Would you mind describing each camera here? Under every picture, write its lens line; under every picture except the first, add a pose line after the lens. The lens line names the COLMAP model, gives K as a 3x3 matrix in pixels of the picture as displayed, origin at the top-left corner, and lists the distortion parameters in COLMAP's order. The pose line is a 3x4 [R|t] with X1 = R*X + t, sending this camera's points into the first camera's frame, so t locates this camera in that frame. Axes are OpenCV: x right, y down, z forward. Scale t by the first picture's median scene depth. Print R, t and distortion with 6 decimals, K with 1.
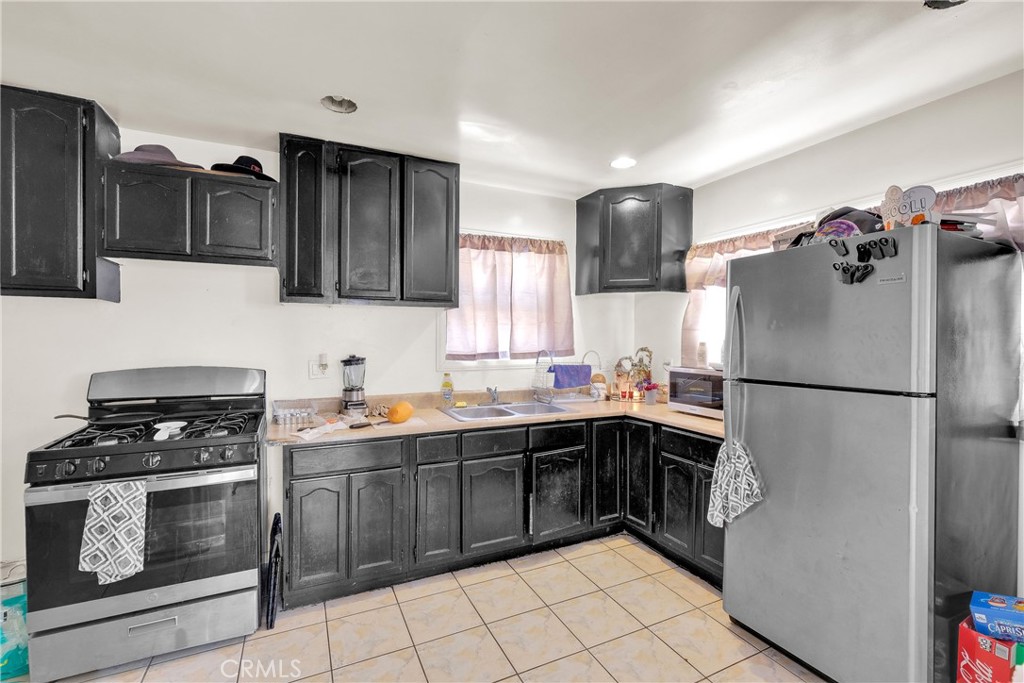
lens RADIAL K [[441.9, 0, 511.6], [0, 441.9, 338.7], [0, 0, 1]] dist [-0.005032, 0.000019]
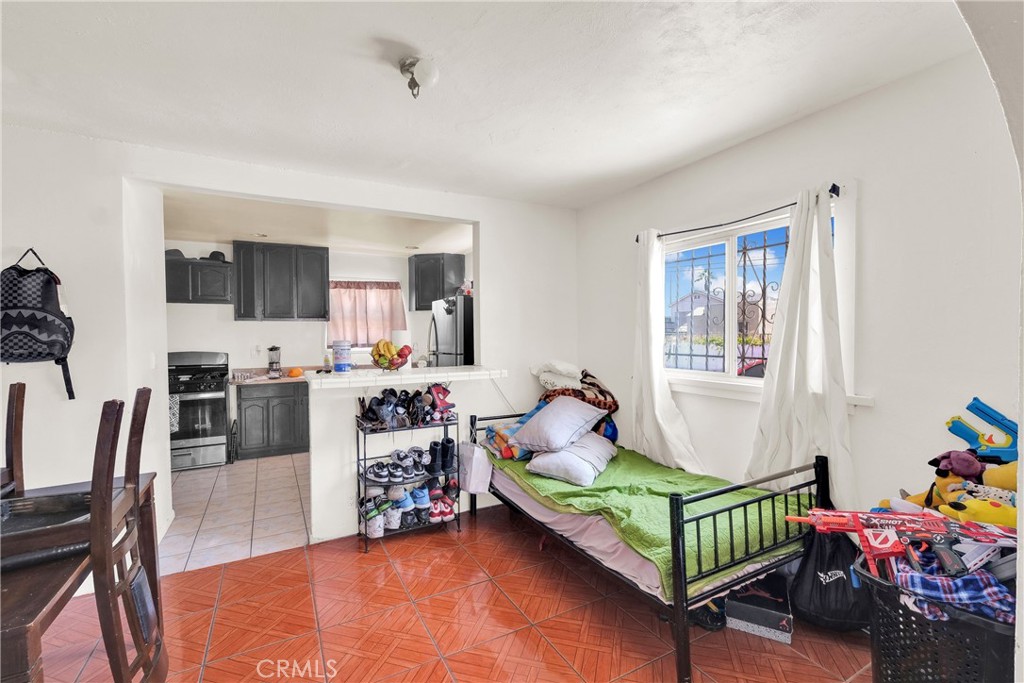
lens RADIAL K [[441.9, 0, 510.4], [0, 441.9, 339.6], [0, 0, 1]] dist [-0.005032, 0.000019]
pose [[0.998256, -0.012368, 0.057728, 0.614604], [0.011872, 0.999890, 0.008936, 0.005278], [-0.057832, -0.008235, 0.998292, -1.086403]]
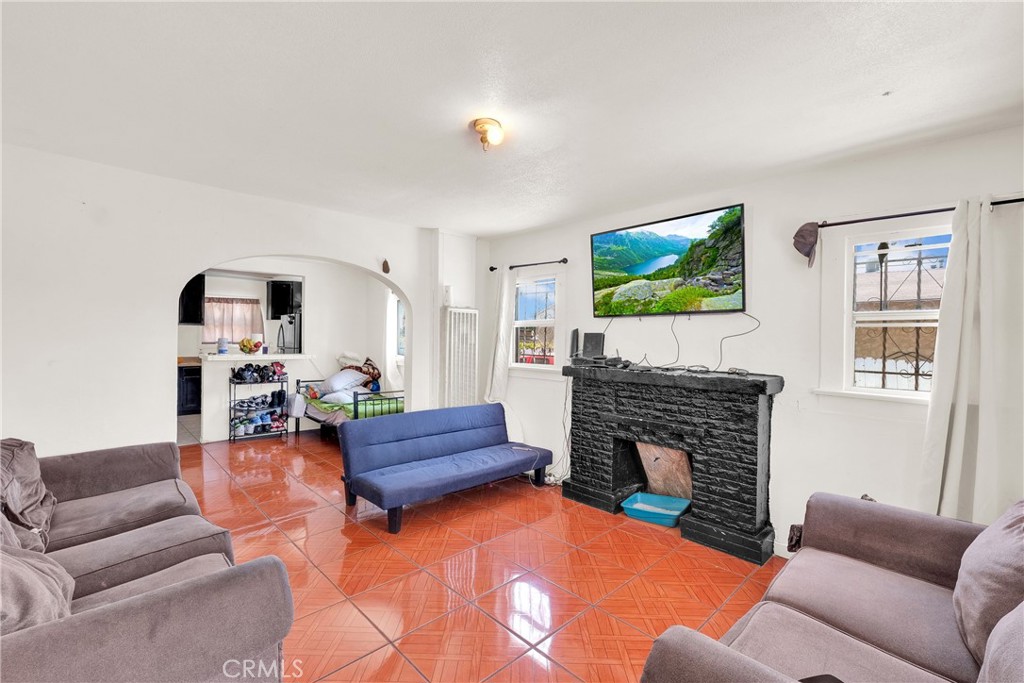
lens RADIAL K [[441.9, 0, 514.0], [0, 441.9, 340.2], [0, 0, 1]] dist [-0.005032, 0.000019]
pose [[0.947239, 0.006560, 0.320460, 0.929742], [-0.007277, 0.999973, 0.001040, 0.008588], [-0.320445, -0.003317, 0.947261, -2.517217]]
